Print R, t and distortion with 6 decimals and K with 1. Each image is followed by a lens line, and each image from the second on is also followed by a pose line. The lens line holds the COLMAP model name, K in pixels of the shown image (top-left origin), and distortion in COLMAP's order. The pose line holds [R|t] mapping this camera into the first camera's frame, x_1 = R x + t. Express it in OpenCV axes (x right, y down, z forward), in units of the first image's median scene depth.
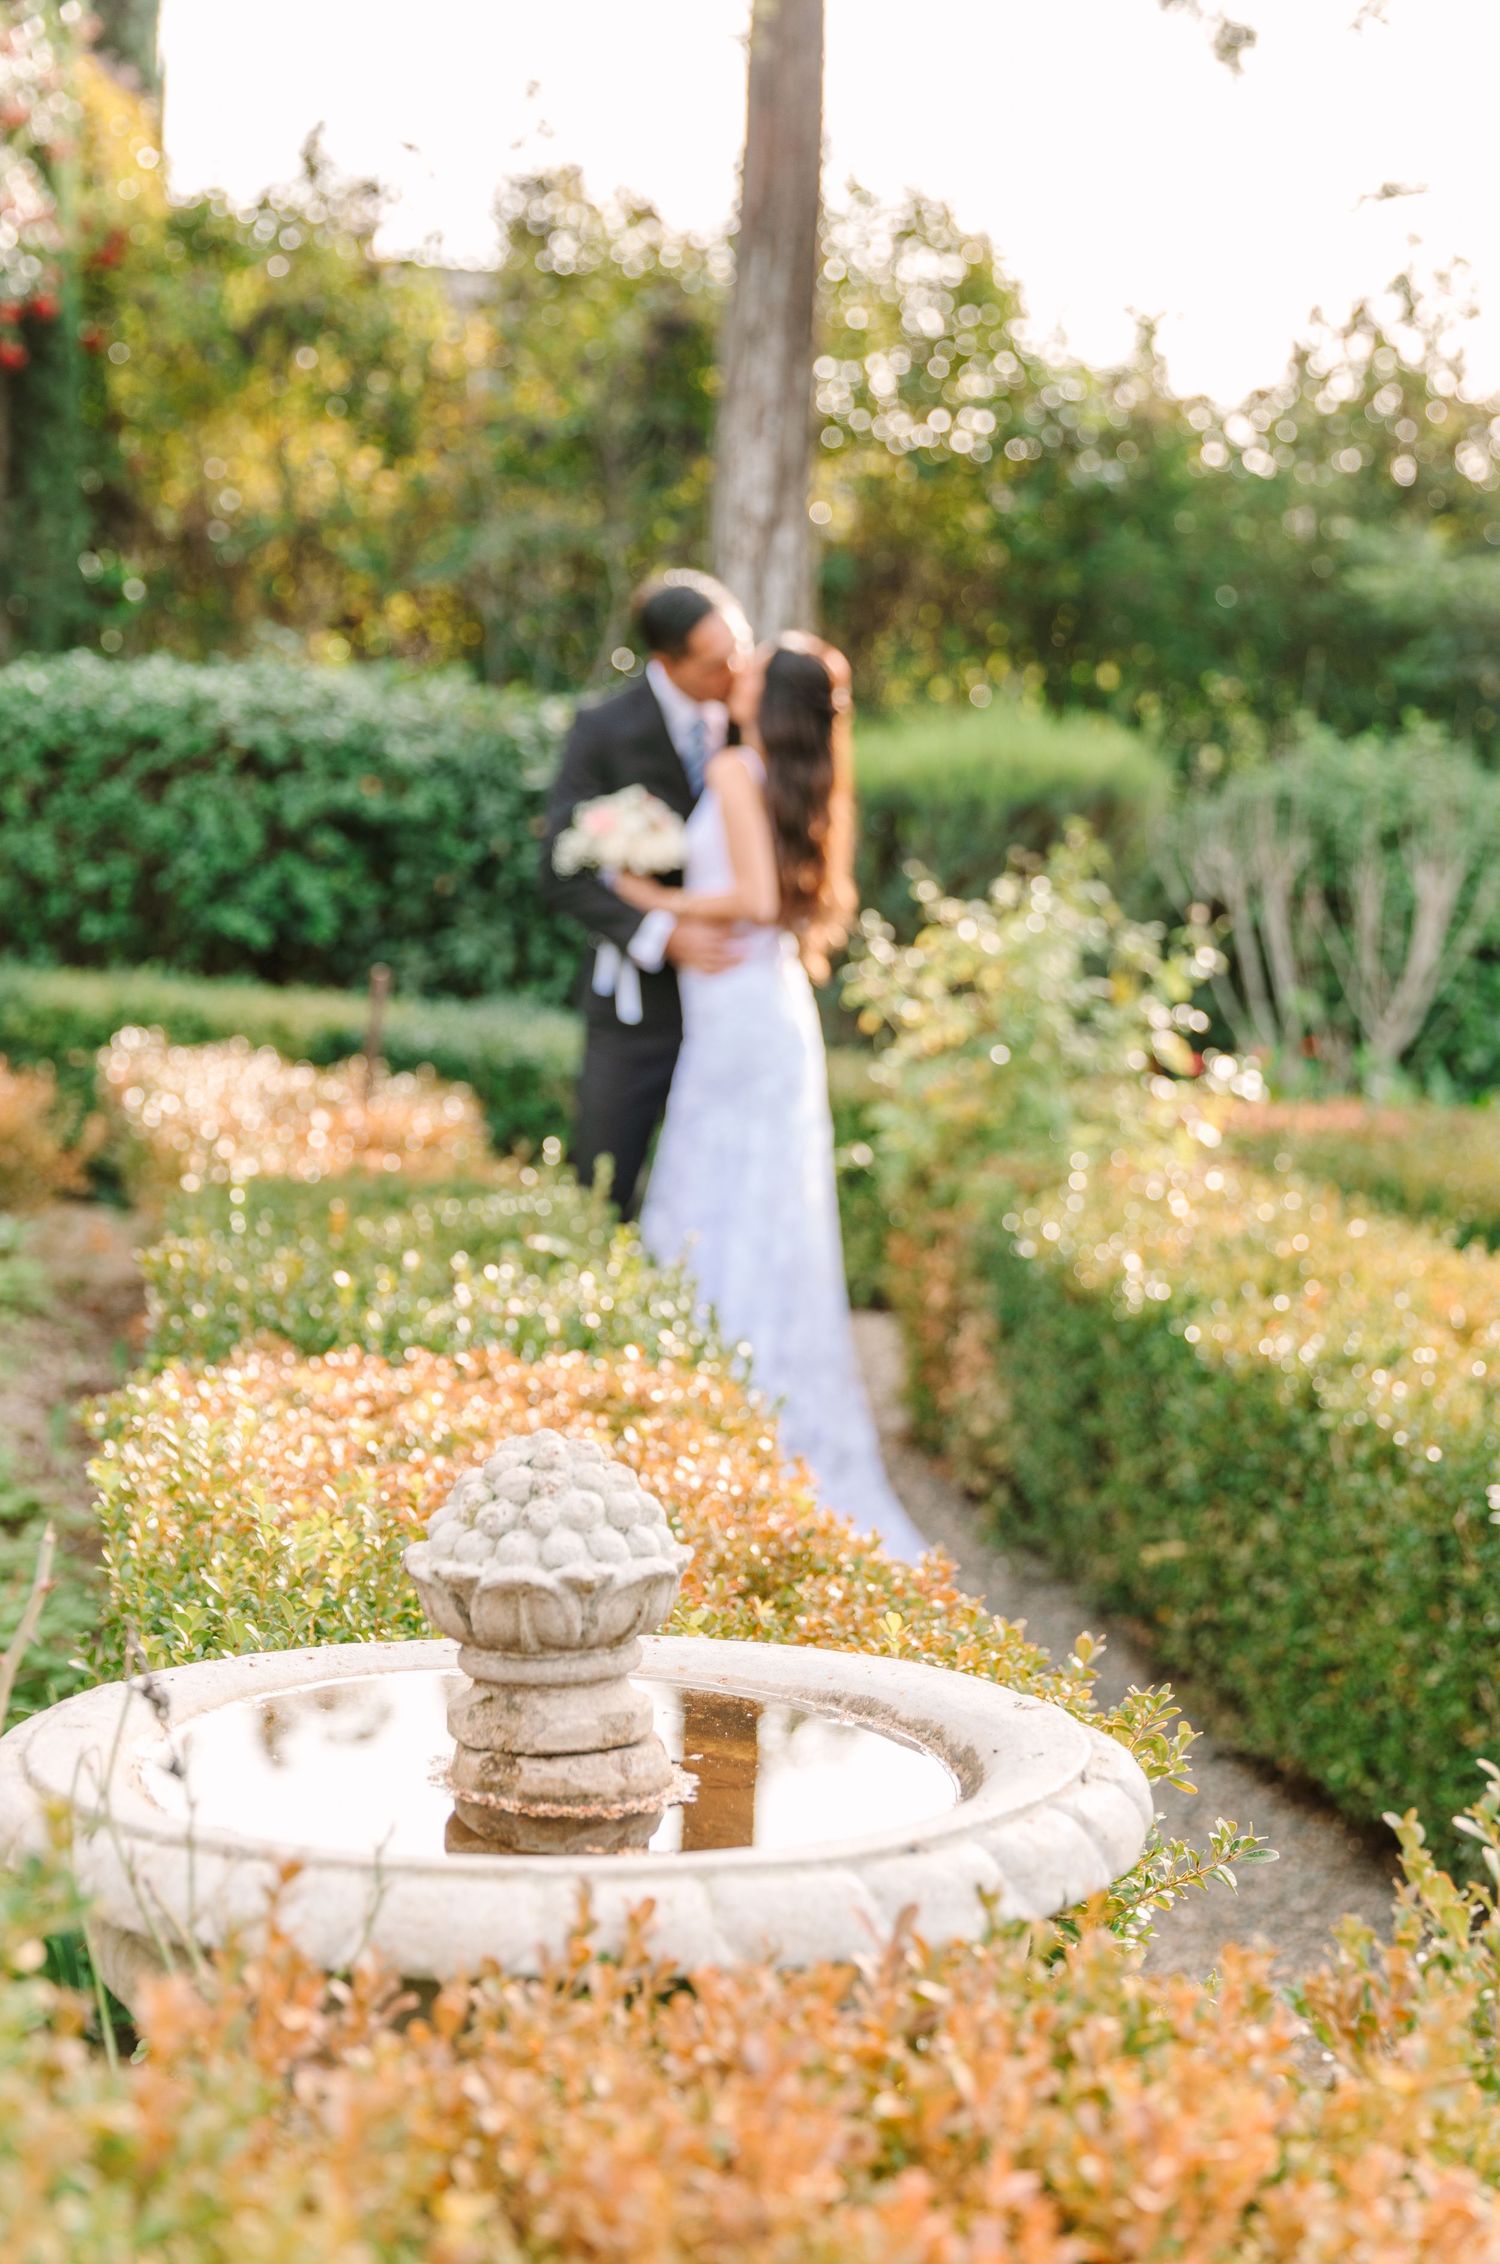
lens RADIAL K [[3240.5, 0, 751.1], [0, 3240.5, 1132.9], [0, 0, 1]] dist [-0.170264, 0.000000]
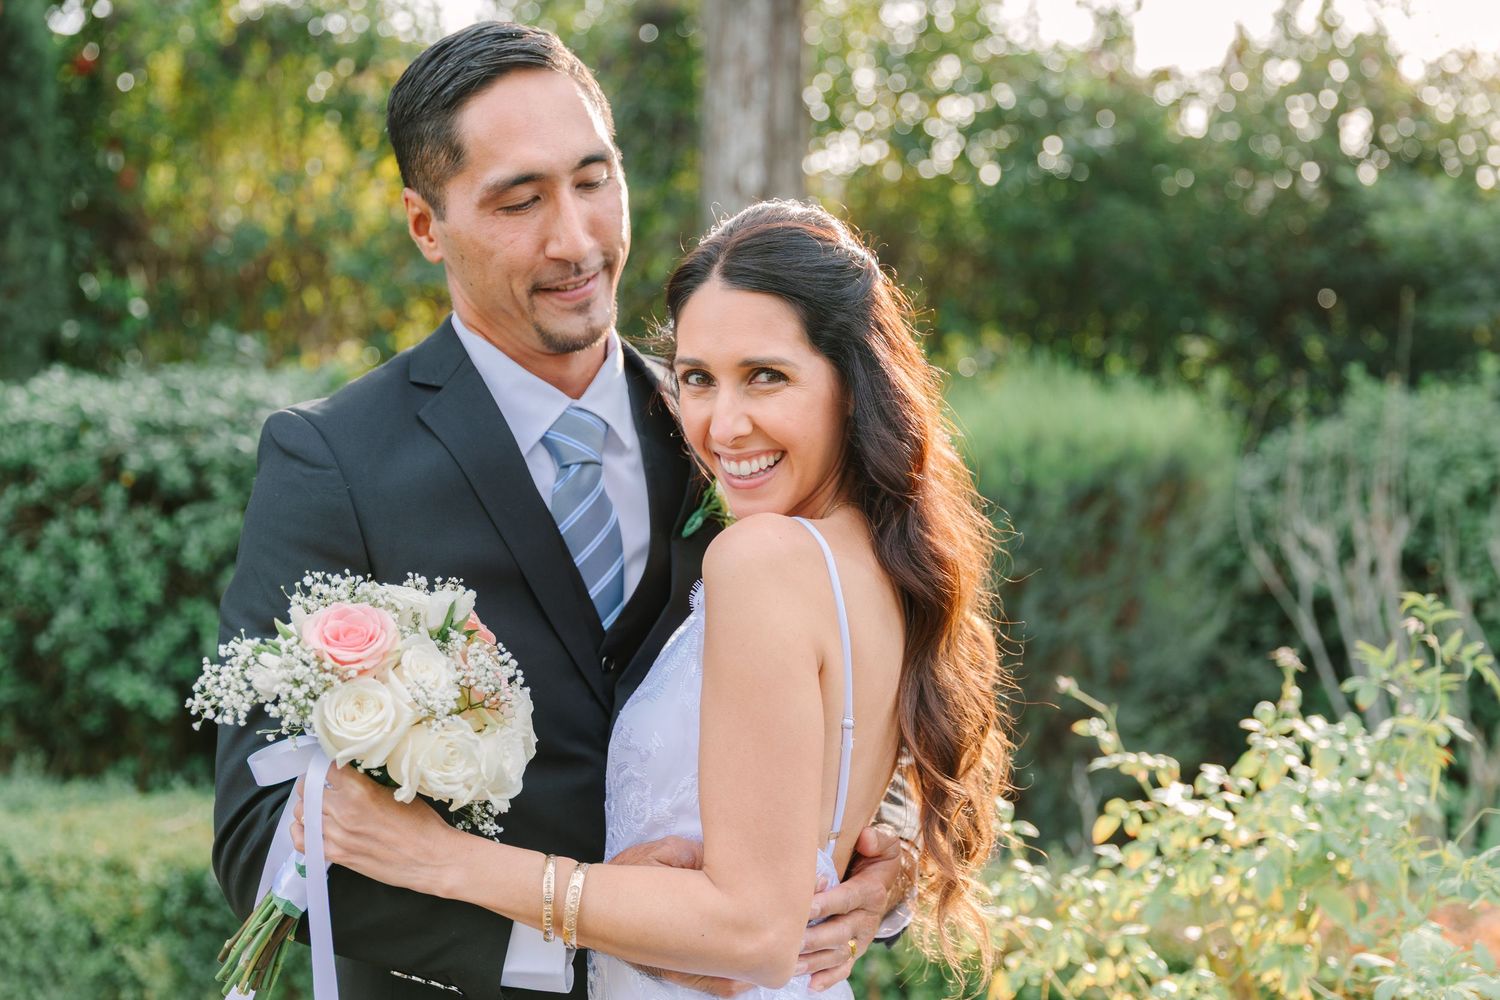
lens RADIAL K [[2147.0, 0, 748.6], [0, 2147.0, 498.4], [0, 0, 1]] dist [-0.170264, 0.000000]
pose [[0.998411, -0.055864, -0.007427, 0.001042], [0.055068, 0.995101, -0.082107, -0.048571], [0.011977, 0.081567, 0.996596, 0.374765]]
